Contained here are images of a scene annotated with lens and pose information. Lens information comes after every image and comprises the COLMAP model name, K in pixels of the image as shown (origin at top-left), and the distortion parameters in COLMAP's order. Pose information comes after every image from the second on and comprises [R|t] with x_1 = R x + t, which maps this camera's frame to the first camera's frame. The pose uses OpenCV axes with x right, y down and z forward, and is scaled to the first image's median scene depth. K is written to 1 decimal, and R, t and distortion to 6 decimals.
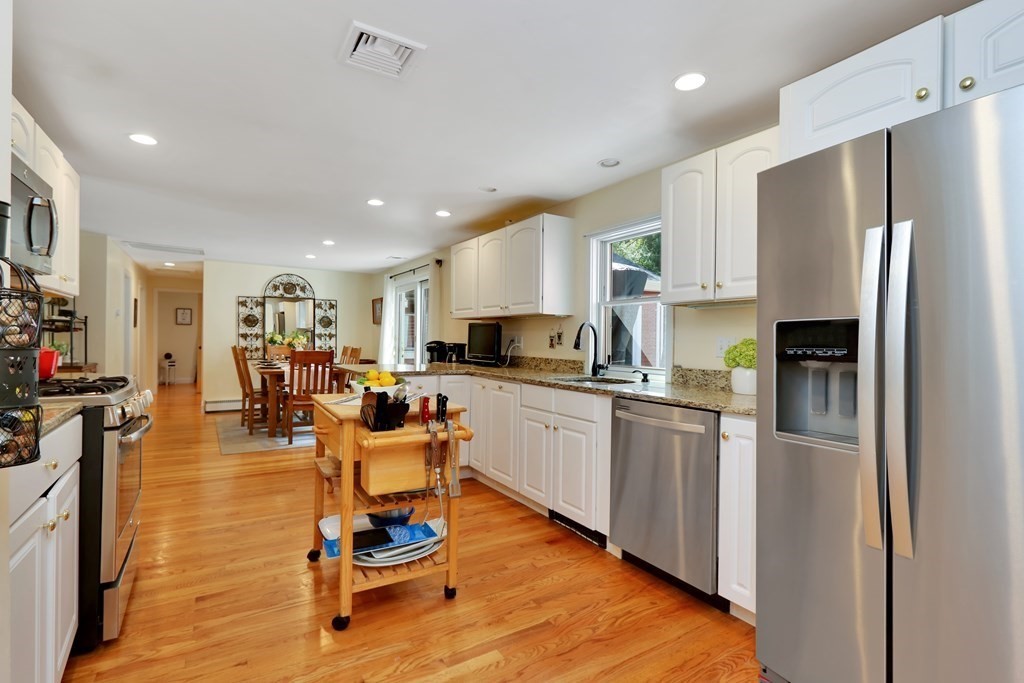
lens RADIAL K [[481.6, 0, 504.2], [0, 481.6, 341.2], [0, 0, 1]] dist [-0.011931, -0.000499]
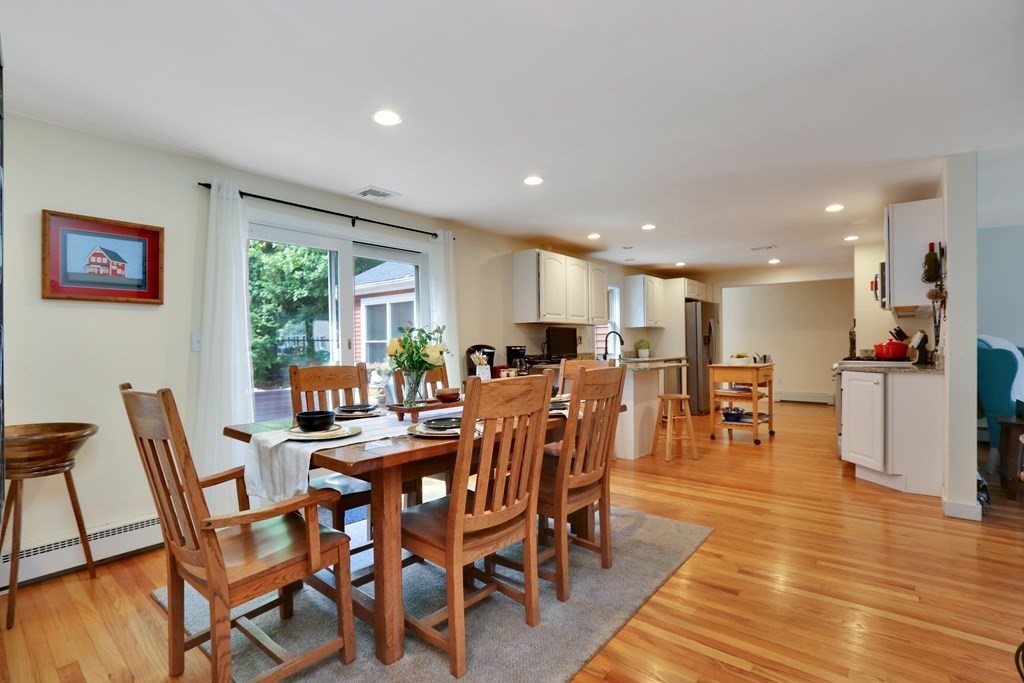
lens RADIAL K [[481.6, 0, 511.0], [0, 481.6, 341.6], [0, 0, 1]] dist [-0.011931, -0.000499]
pose [[-0.334235, -0.004814, 0.942478, -1.656184], [0.013045, 0.999868, 0.009734, -0.024498], [-0.942400, 0.015548, -0.334128, 2.230586]]
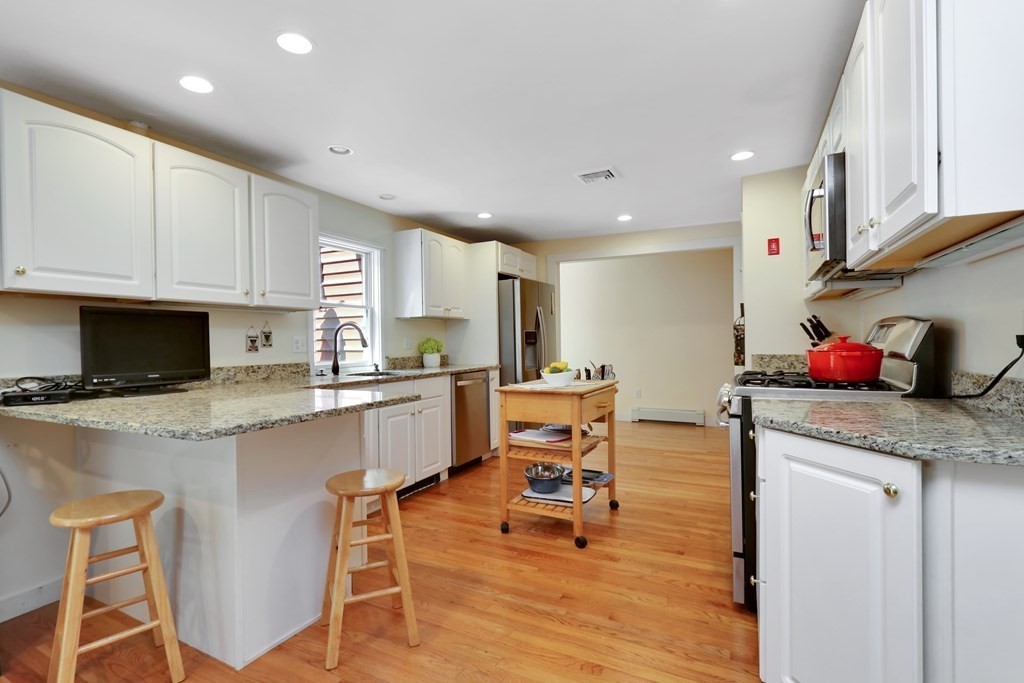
lens RADIAL K [[481.6, 0, 504.7], [0, 481.6, 342.1], [0, 0, 1]] dist [-0.011931, -0.000499]
pose [[-0.529987, -0.007330, 0.847974, -0.989231], [0.011626, 0.999806, 0.015908, -0.011188], [-0.847926, 0.018290, -0.529799, 1.395285]]
